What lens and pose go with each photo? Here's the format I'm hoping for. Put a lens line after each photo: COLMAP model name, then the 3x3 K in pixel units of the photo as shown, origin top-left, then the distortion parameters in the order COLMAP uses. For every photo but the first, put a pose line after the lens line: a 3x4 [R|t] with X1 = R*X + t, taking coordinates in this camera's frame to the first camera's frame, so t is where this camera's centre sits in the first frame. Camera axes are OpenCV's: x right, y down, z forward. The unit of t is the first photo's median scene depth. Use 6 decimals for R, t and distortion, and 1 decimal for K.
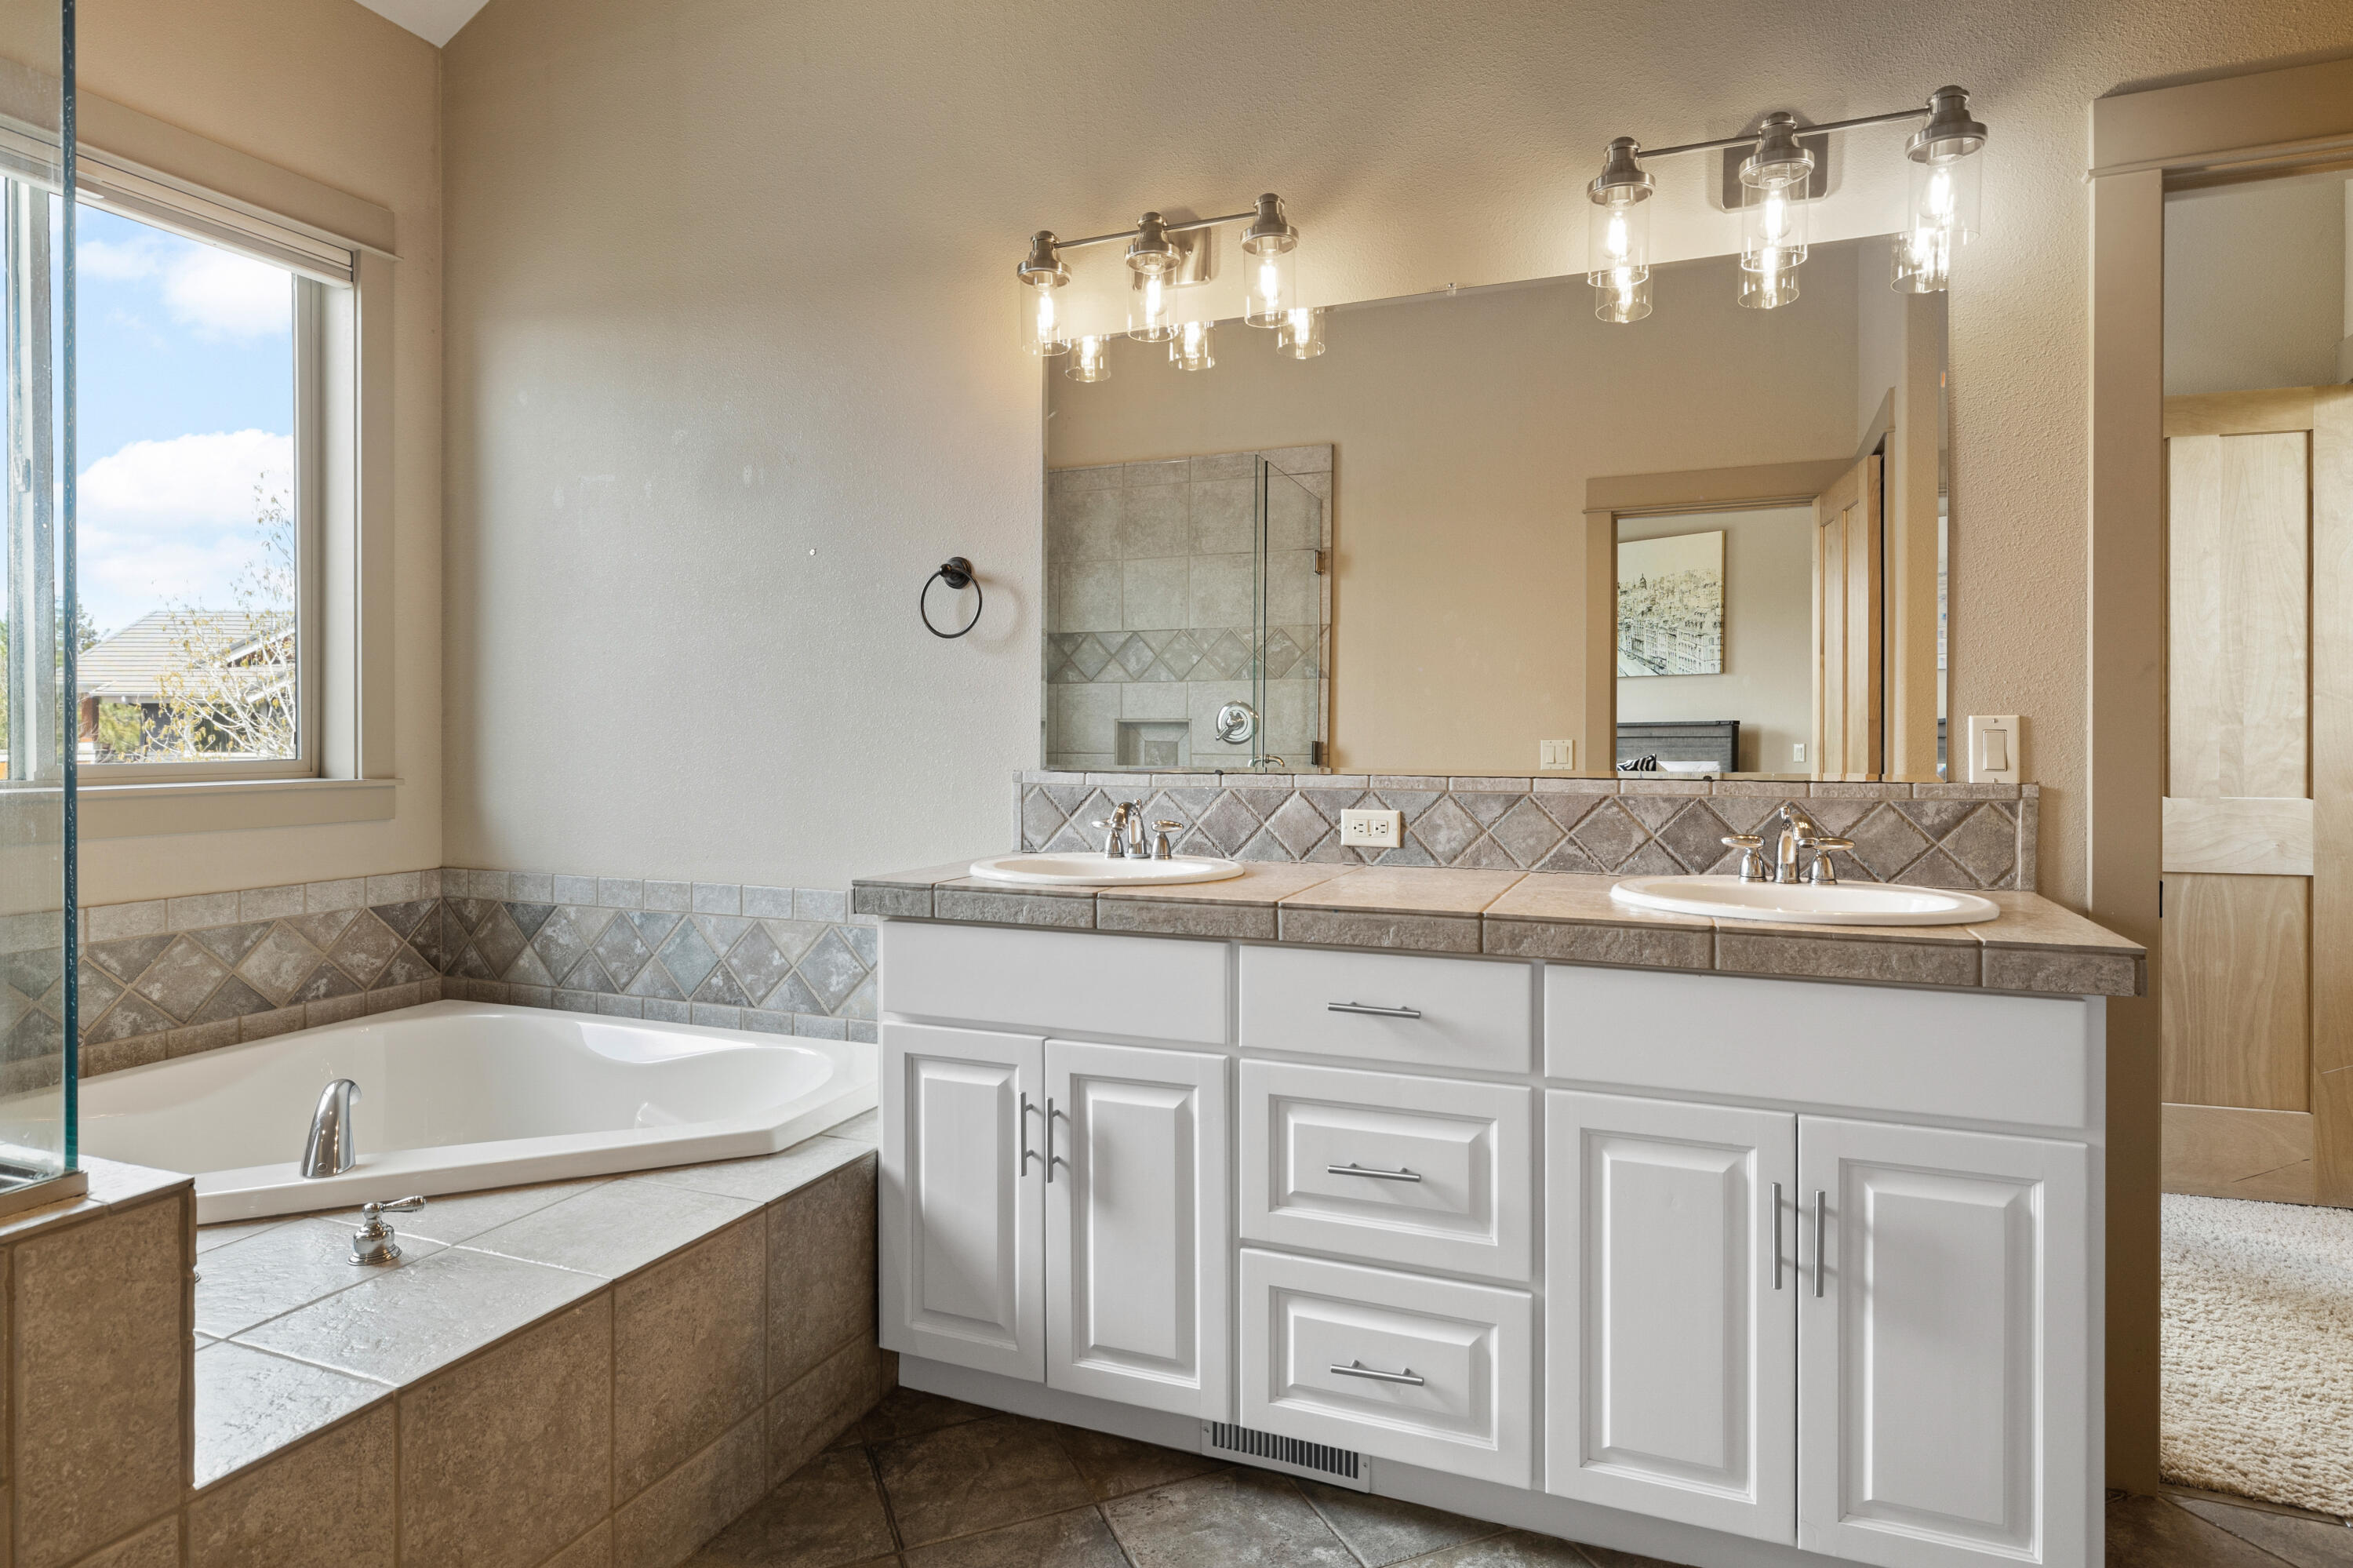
lens RADIAL K [[1286.7, 0, 1139.6], [0, 1286.7, 825.7], [0, 0, 1]] dist [-0.001996, -0.001382]
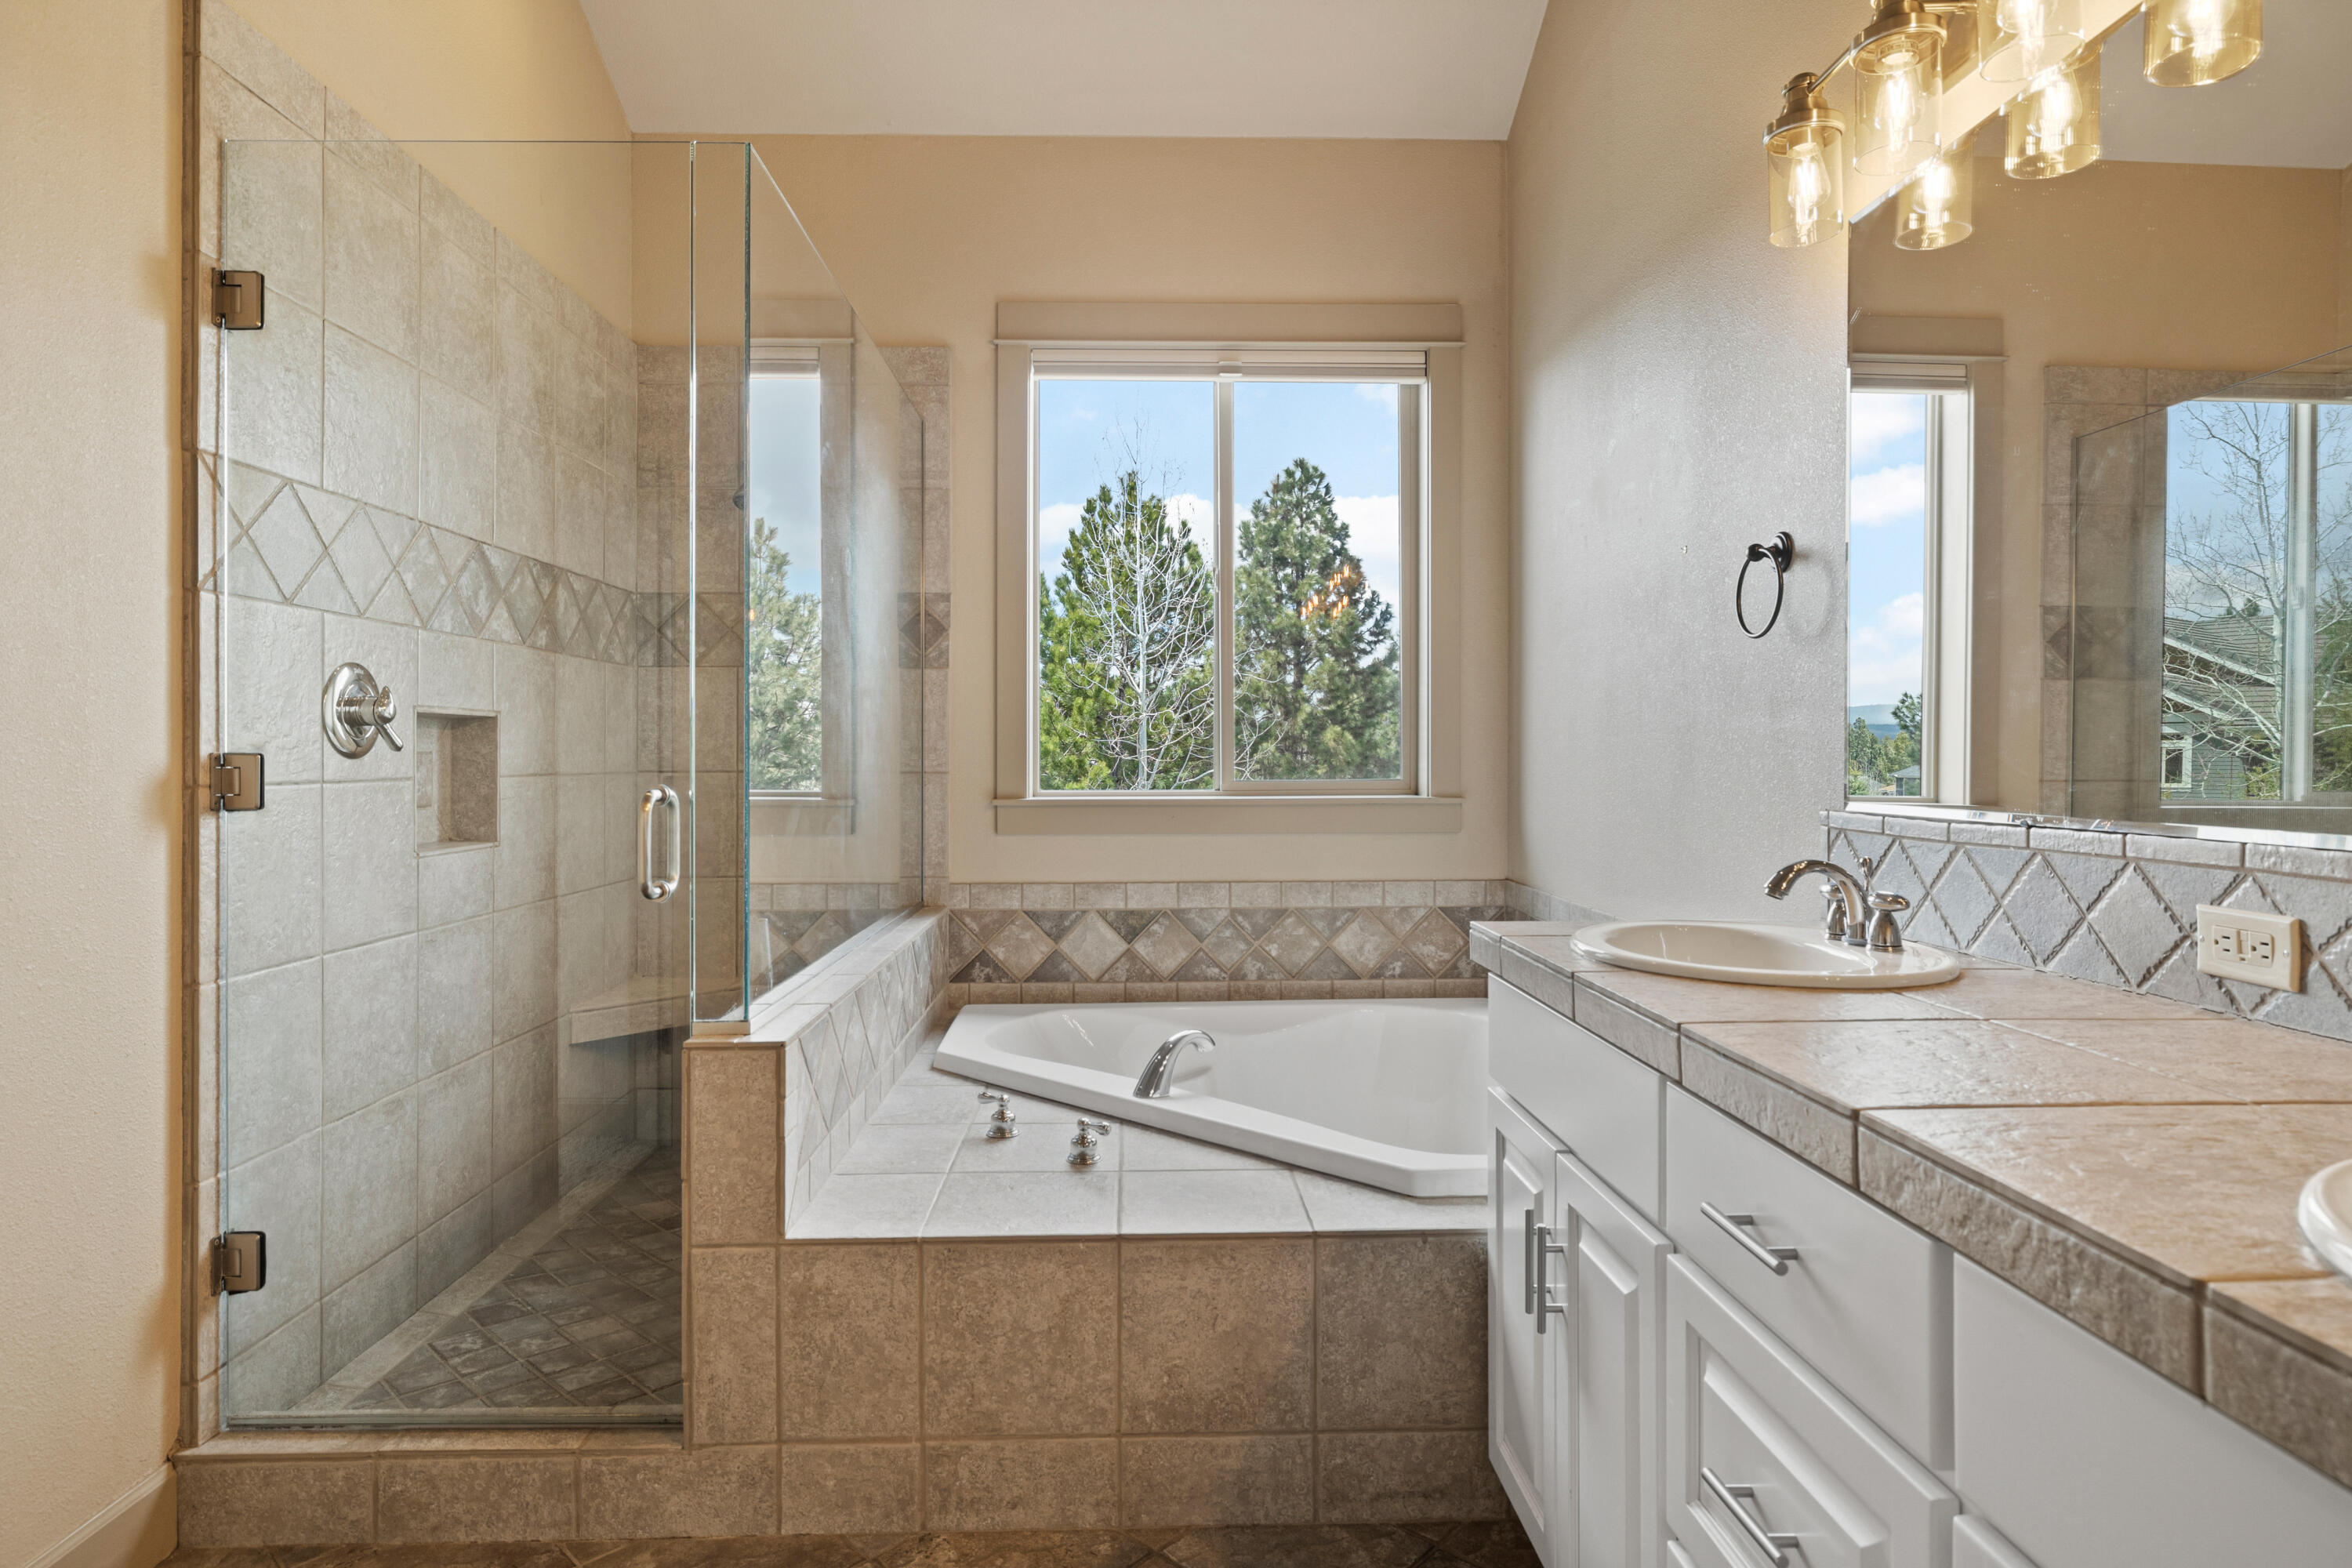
lens RADIAL K [[1260.2, 0, 1158.2], [0, 1260.2, 815.7], [0, 0, 1]] dist [-0.008318, -0.000770]
pose [[0.416057, 0.041369, -0.908397, 0.496289], [-0.062137, 0.997923, 0.016987, -0.034333], [0.907213, 0.049377, 0.417764, 0.436226]]
